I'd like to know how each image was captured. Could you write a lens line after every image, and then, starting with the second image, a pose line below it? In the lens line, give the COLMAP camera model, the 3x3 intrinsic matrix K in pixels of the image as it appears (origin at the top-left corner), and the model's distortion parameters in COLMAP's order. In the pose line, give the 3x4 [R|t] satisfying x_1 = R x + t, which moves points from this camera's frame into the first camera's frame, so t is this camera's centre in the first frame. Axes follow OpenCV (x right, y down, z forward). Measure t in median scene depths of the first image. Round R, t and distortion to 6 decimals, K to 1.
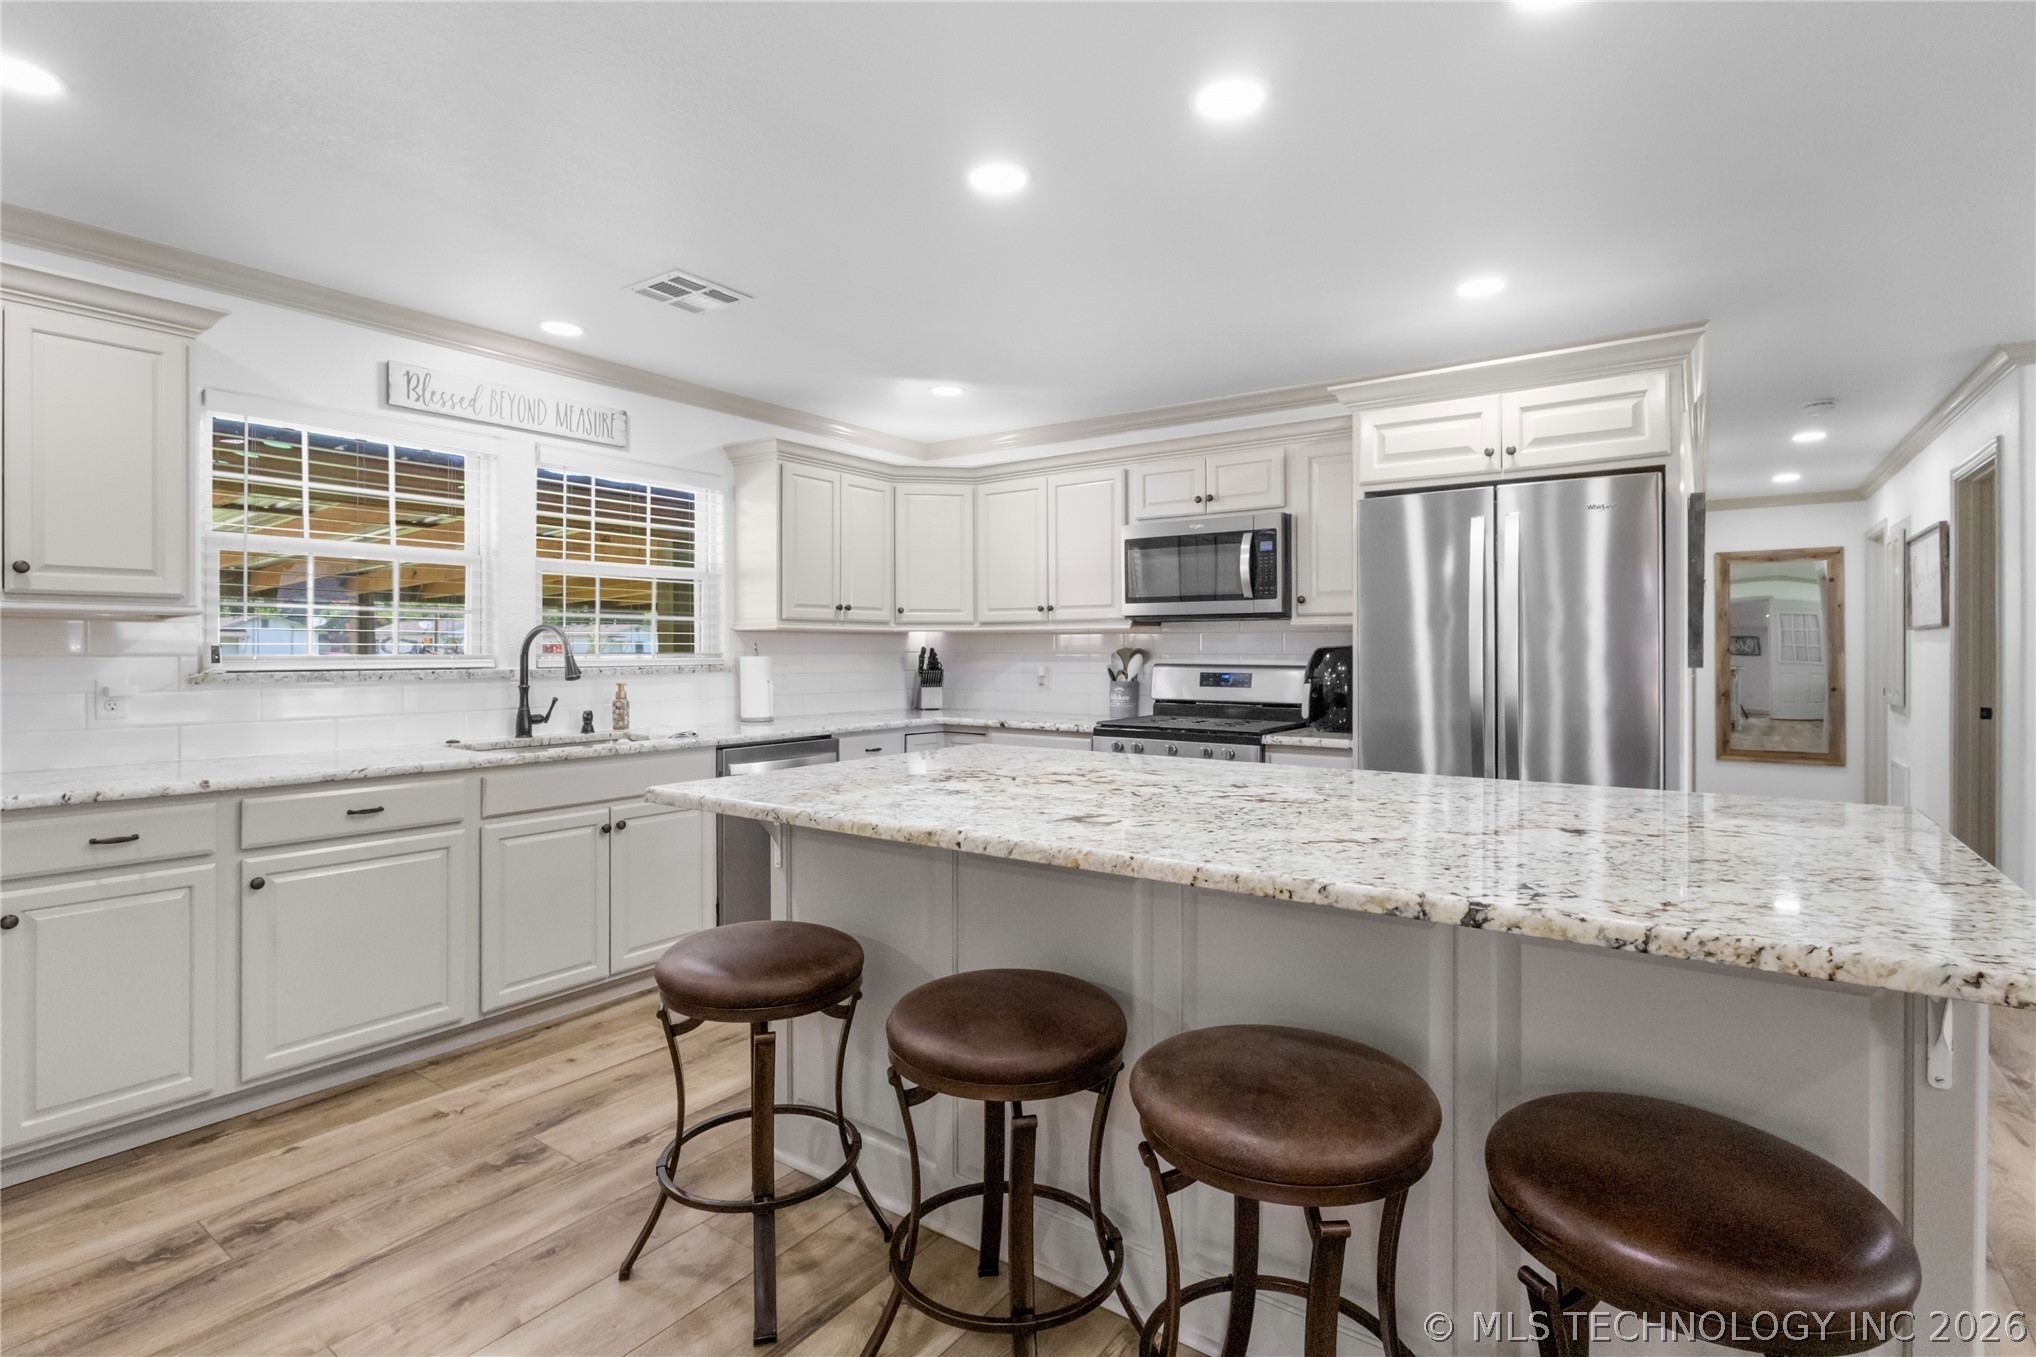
lens RADIAL K [[975.4, 0, 1016.6], [0, 975.4, 649.7], [0, 0, 1]] dist [-0.011547, 0.002004]
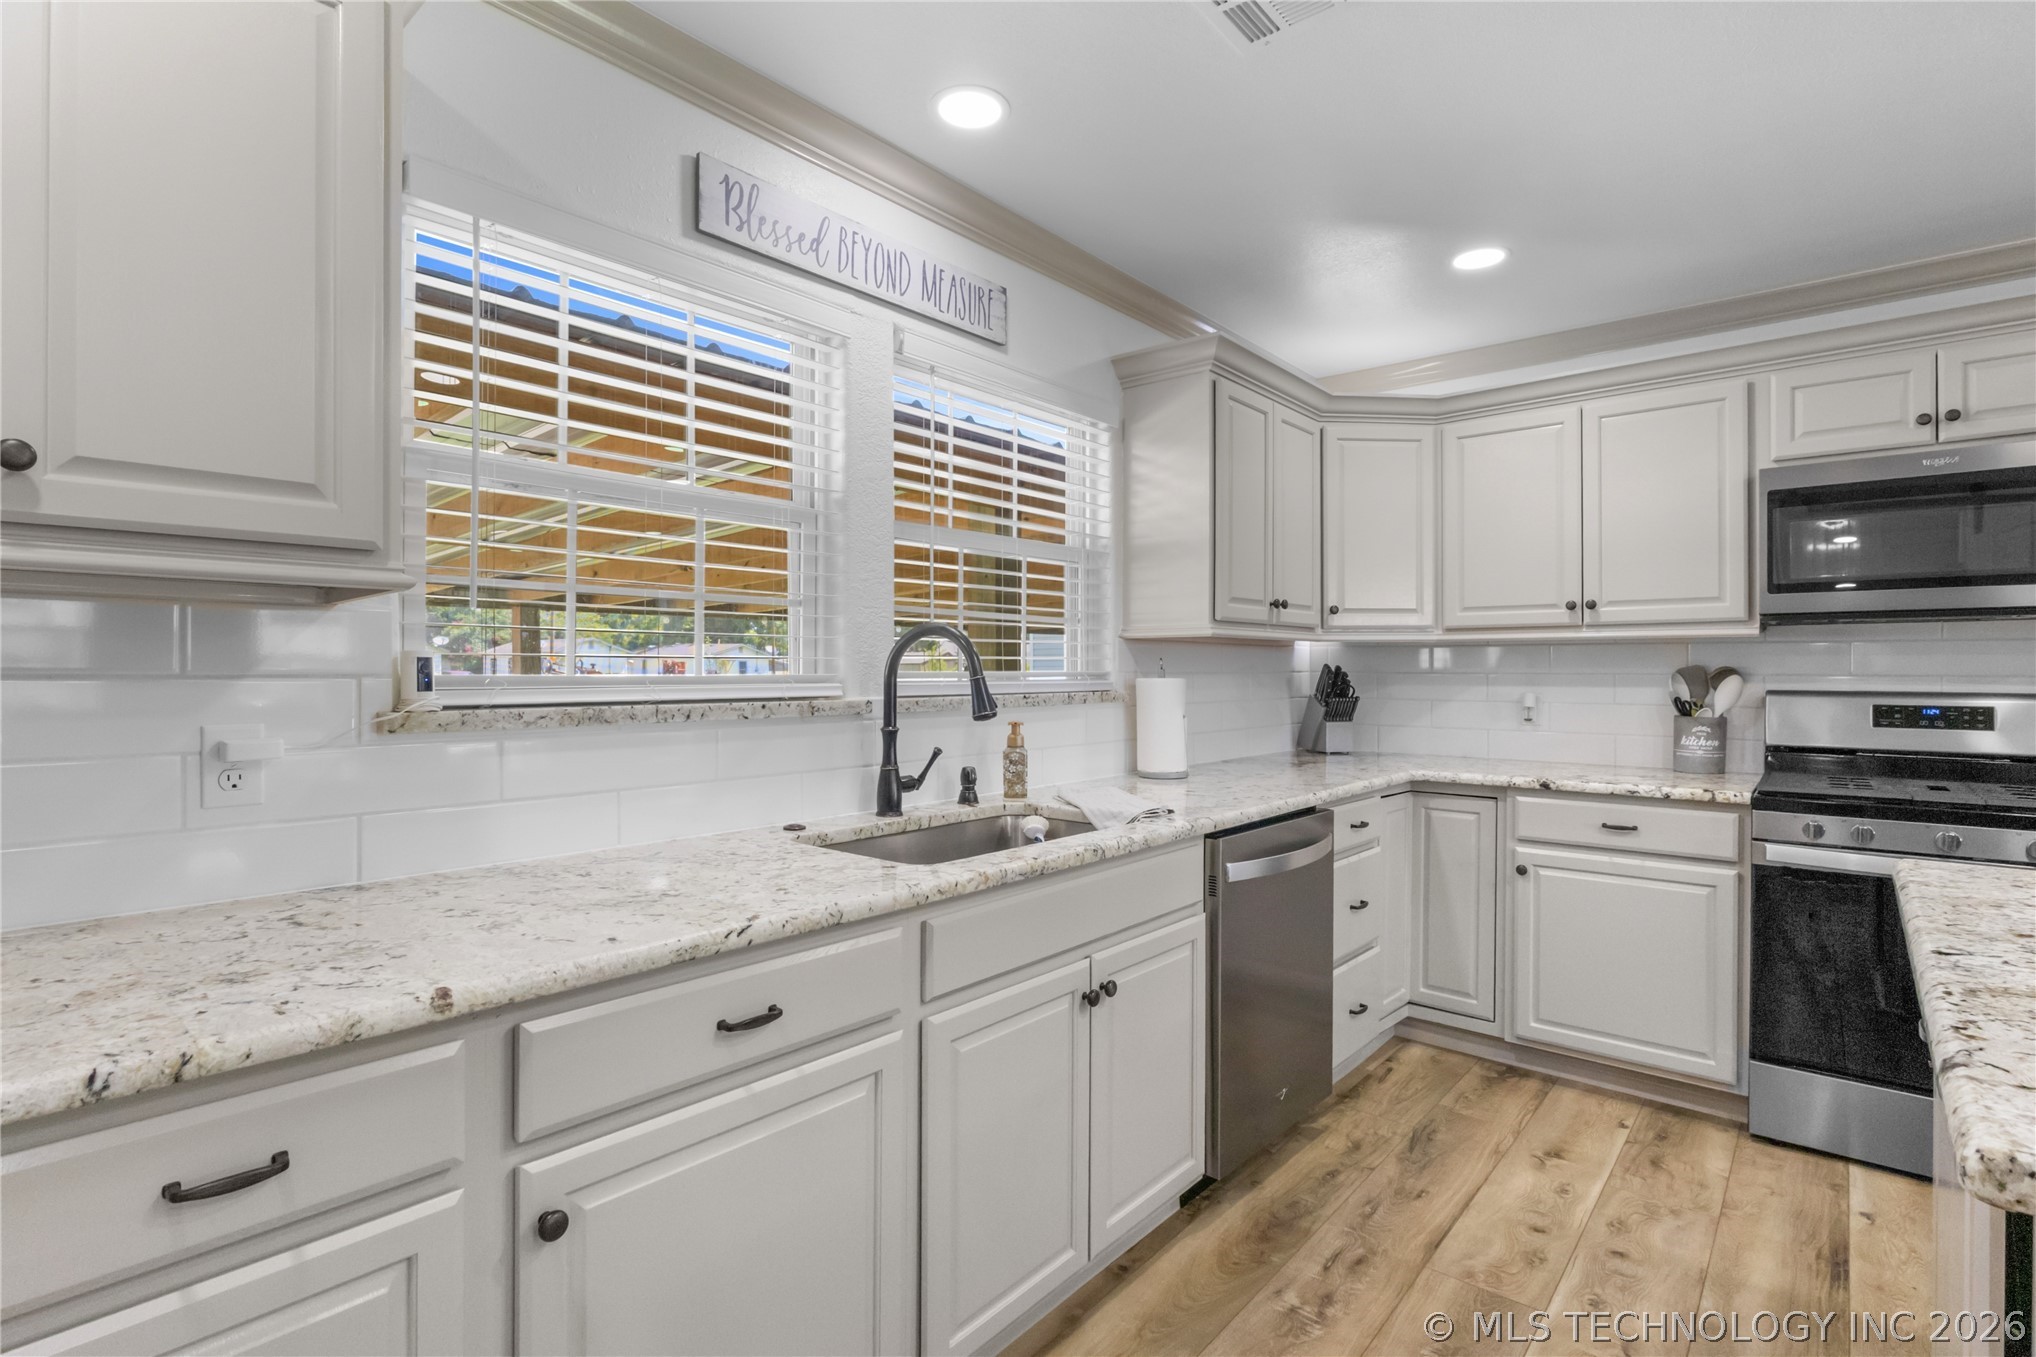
lens RADIAL K [[975.4, 0, 1011.4], [0, 975.4, 668.8], [0, 0, 1]] dist [-0.011547, 0.002004]
pose [[0.995944, 0.001263, -0.089971, -0.376350], [-0.001324, 0.999999, -0.000616, 0.001629], [0.089970, 0.000732, 0.995944, 0.411887]]
